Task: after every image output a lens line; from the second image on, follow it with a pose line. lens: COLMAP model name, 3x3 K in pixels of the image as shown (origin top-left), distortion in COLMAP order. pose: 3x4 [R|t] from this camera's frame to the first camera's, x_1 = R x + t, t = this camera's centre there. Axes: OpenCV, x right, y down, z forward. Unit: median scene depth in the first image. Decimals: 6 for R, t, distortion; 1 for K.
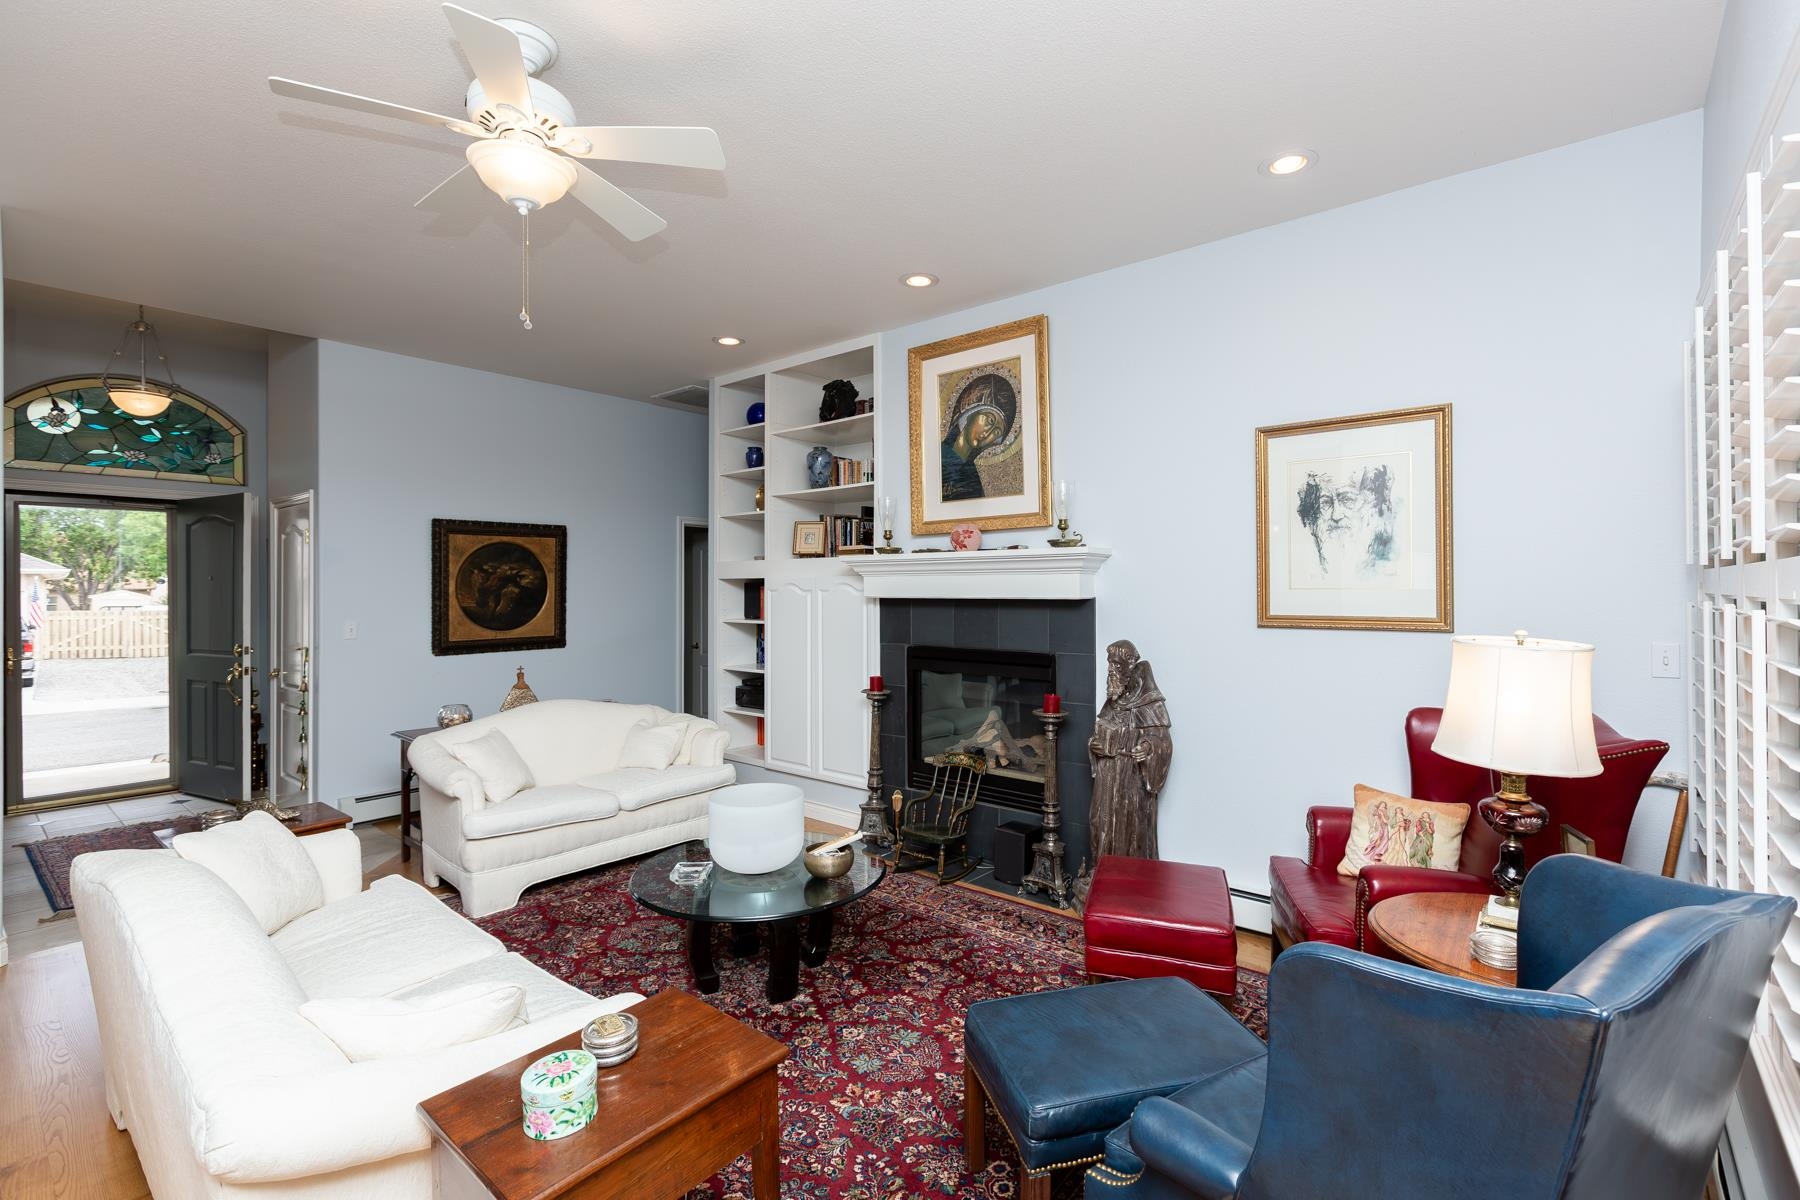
lens RADIAL K [[812.5, 0, 910.0], [0, 812.5, 581.9], [0, 0, 1]] dist [0.004217, -0.001212]
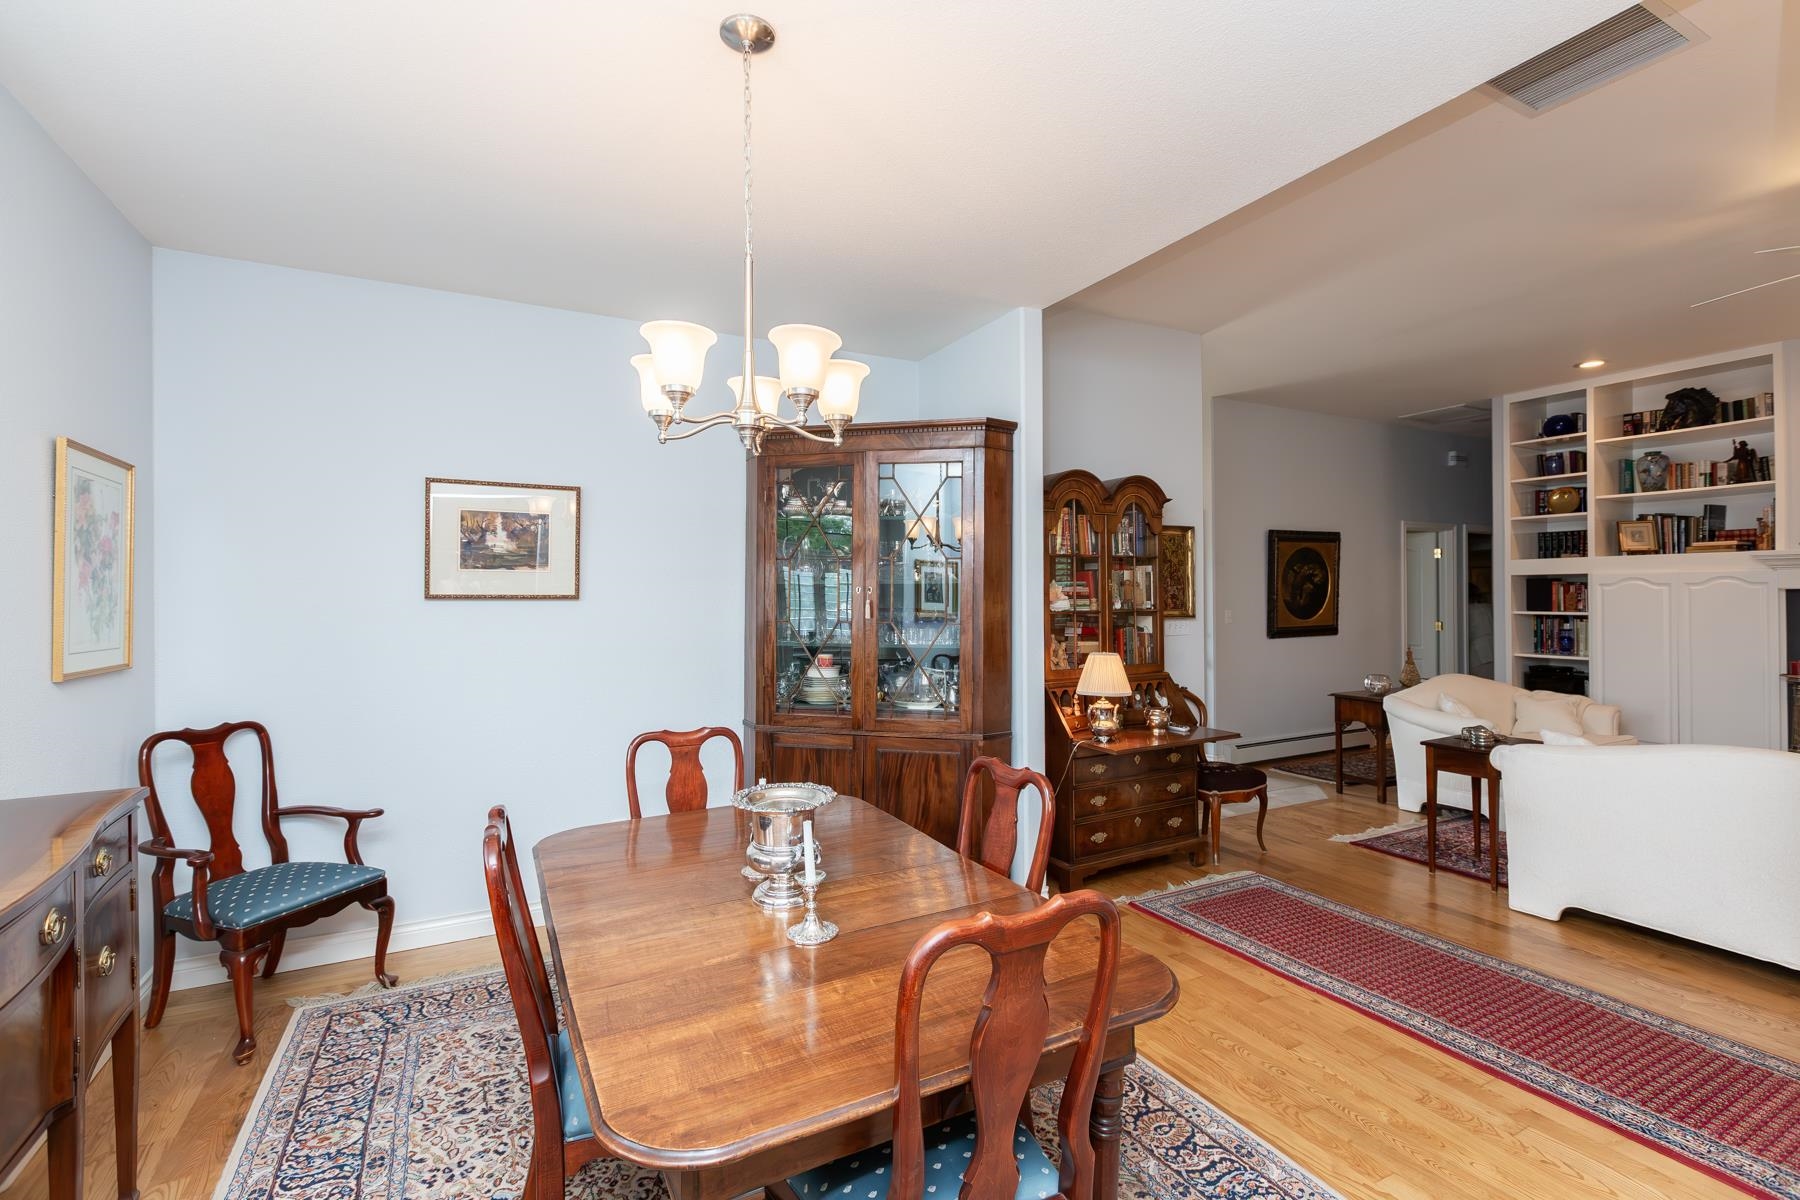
lens RADIAL K [[812.5, 0, 910.0], [0, 812.5, 591.6], [0, 0, 1]] dist [0.004217, -0.001212]
pose [[0.925136, -0.002579, -0.379627, -0.610679], [0.004789, 0.999977, 0.004878, 0.009463], [0.379606, -0.006331, 0.925127, -0.371472]]
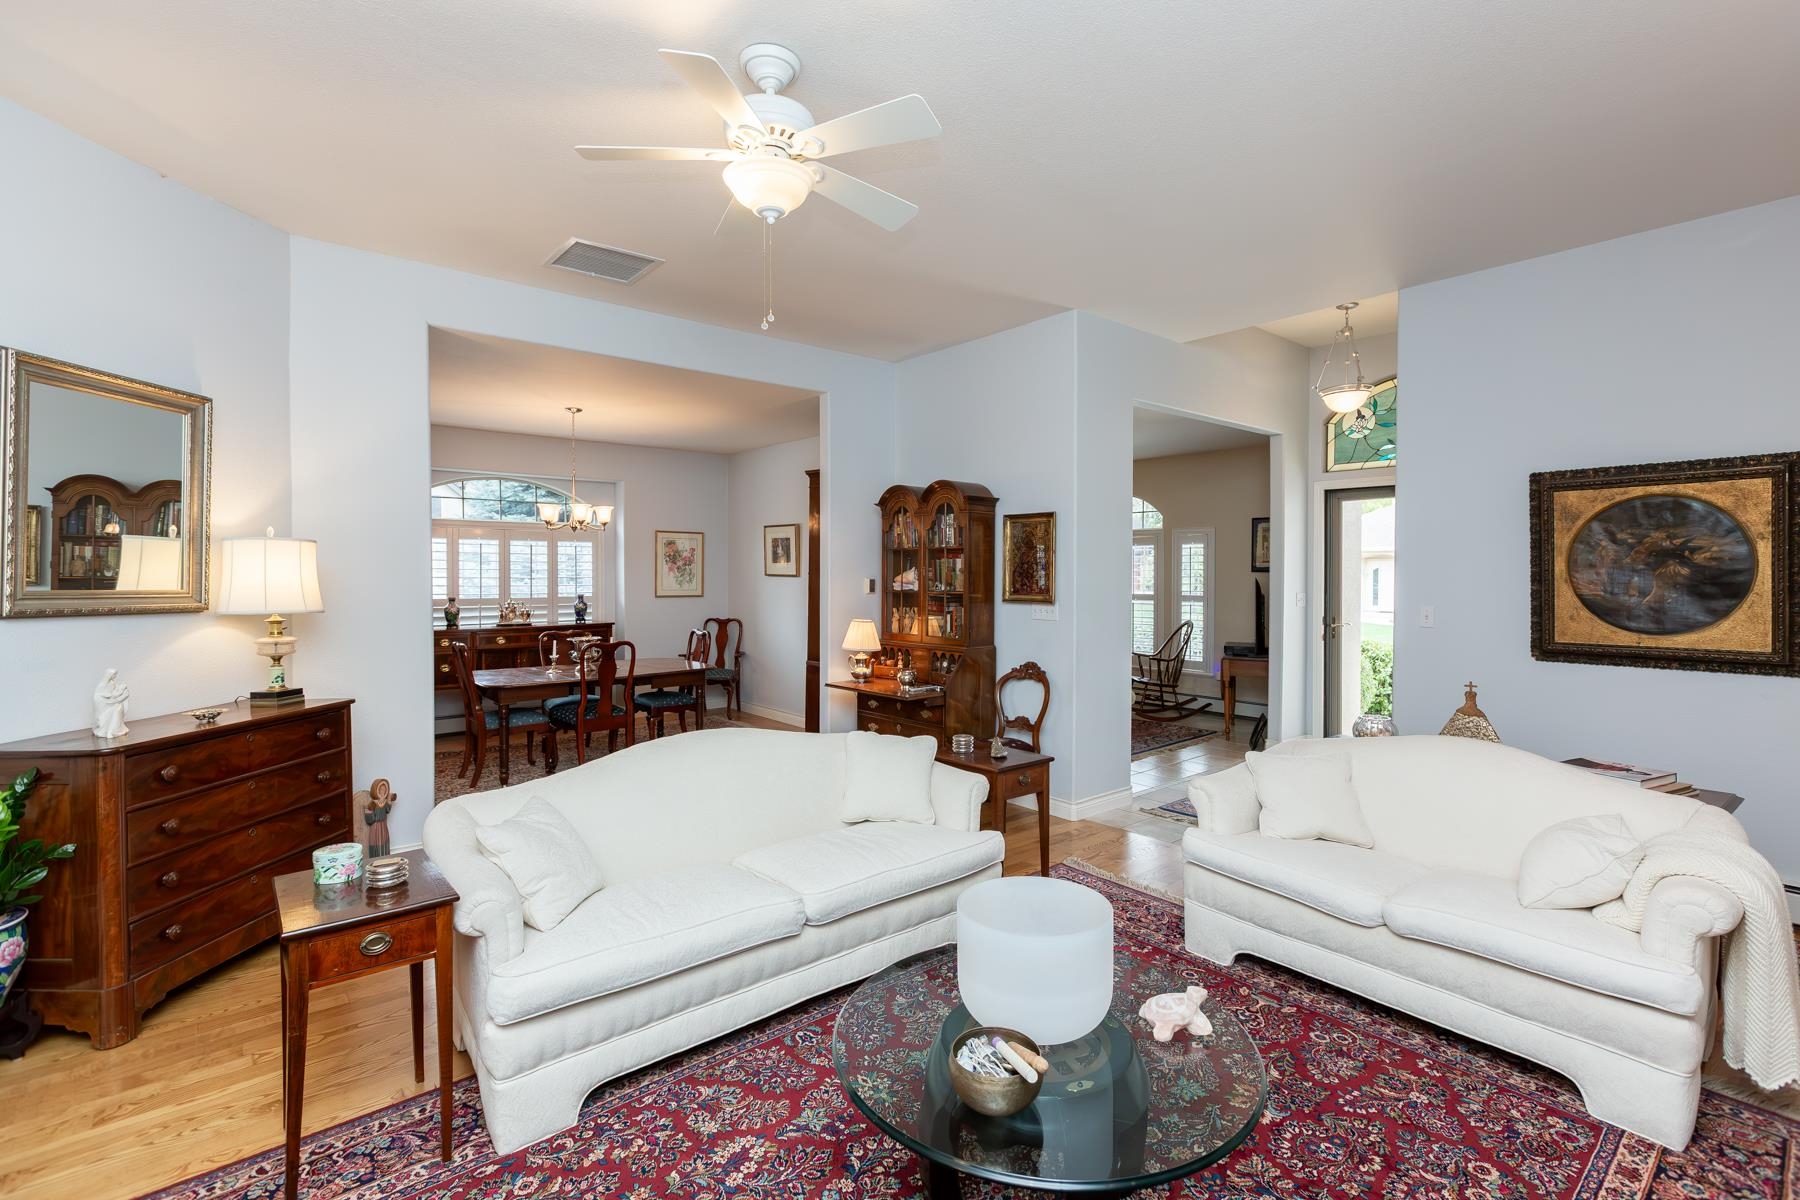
lens RADIAL K [[812.5, 0, 914.1], [0, 812.5, 576.9], [0, 0, 1]] dist [0.004217, -0.001212]
pose [[-0.165787, 0.010883, -0.986101, 0.232175], [0.006107, 0.999931, 0.010009, 0.005218], [0.986143, -0.004363, -0.165842, 0.557985]]
